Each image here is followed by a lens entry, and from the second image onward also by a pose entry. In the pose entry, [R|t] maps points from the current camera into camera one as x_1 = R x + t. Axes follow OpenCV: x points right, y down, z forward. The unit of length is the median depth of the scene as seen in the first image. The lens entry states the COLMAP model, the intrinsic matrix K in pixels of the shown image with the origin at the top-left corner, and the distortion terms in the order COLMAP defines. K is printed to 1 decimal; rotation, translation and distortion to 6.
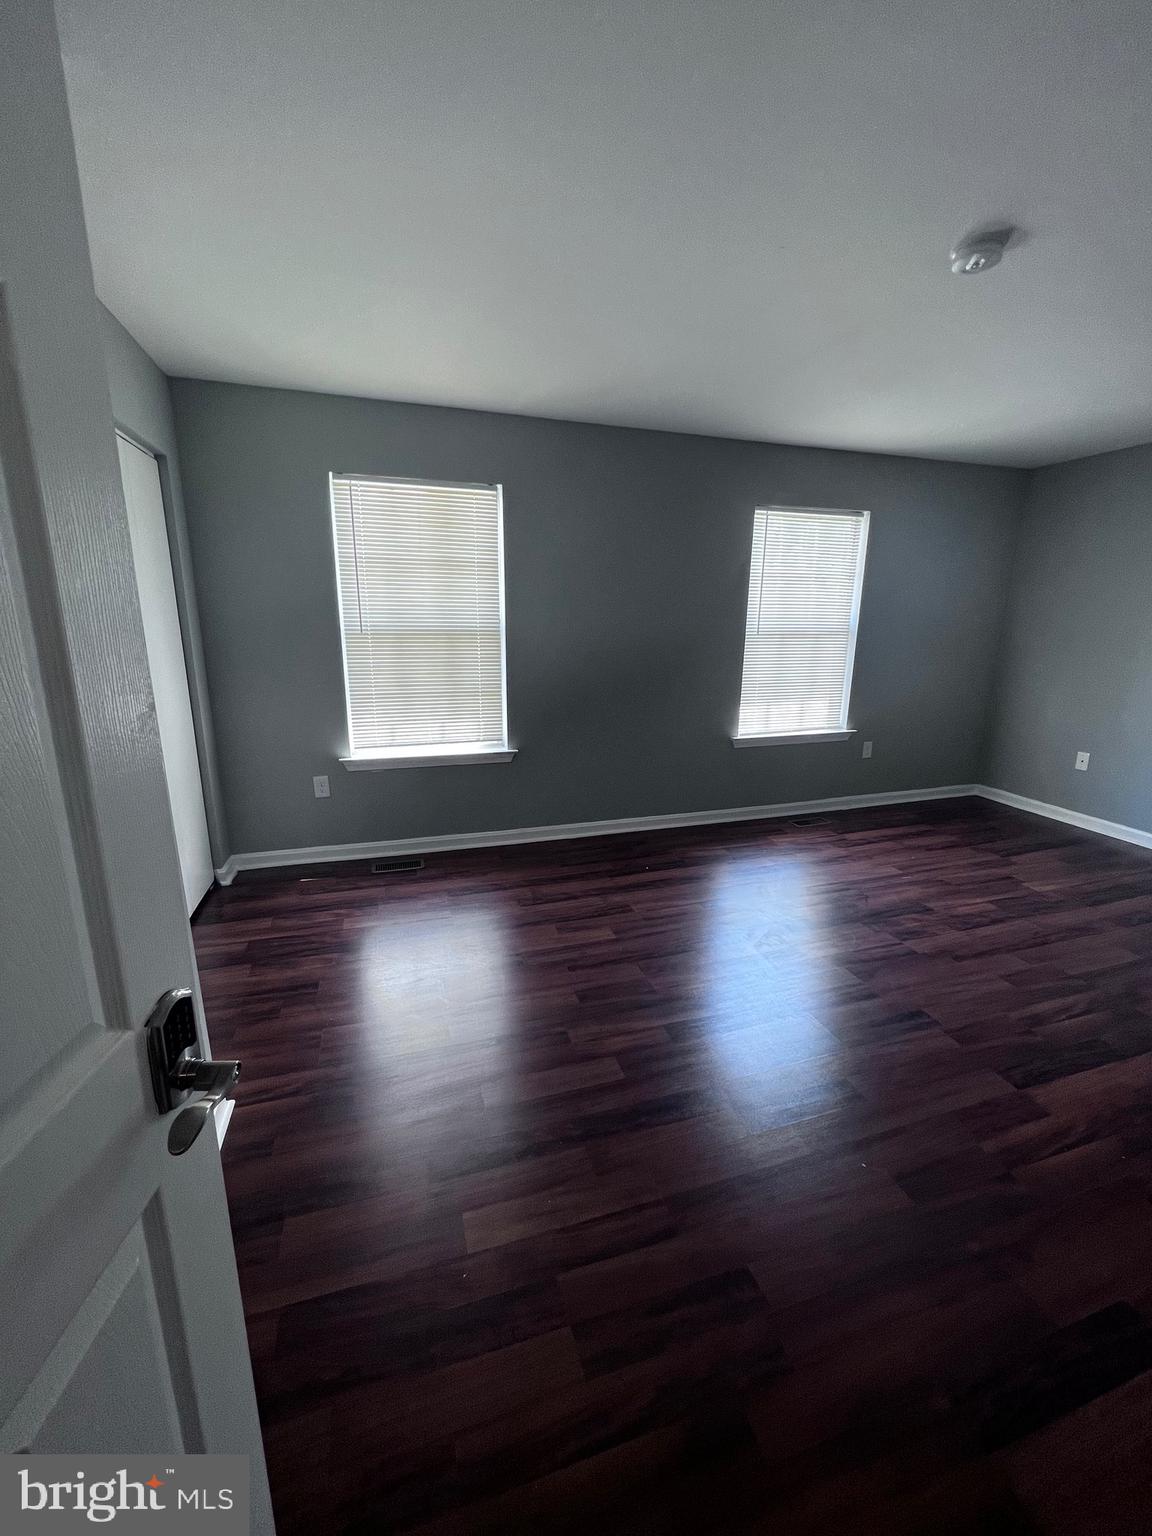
lens RADIAL K [[624.7, 0, 582.8], [0, 624.7, 773.9], [0, 0, 1]] dist [0.003665, -0.000573]
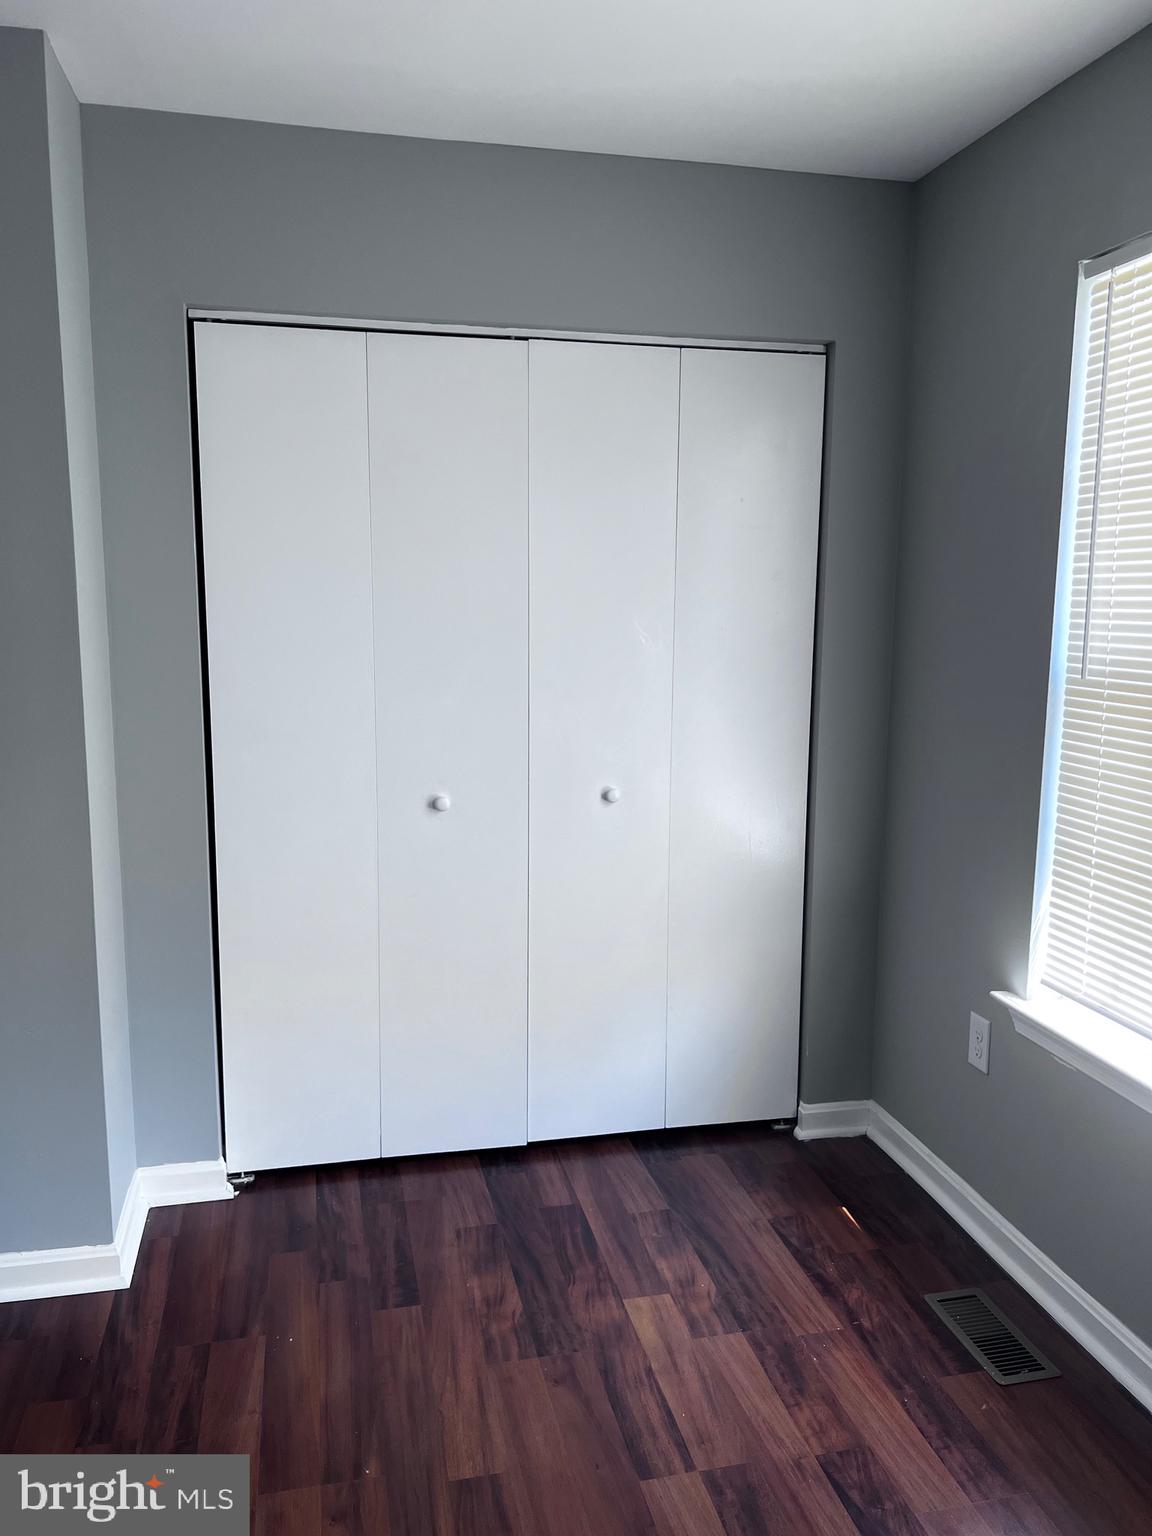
lens RADIAL K [[1164.2, 0, 567.9], [0, 1164.2, 777.3], [0, 0, 1]] dist [0.050184, -0.070314]
pose [[-0.101375, 0.137325, -0.985325, 0.369494], [-0.253694, 0.954114, 0.159076, -0.217192], [0.961958, 0.266097, -0.061885, 0.819163]]
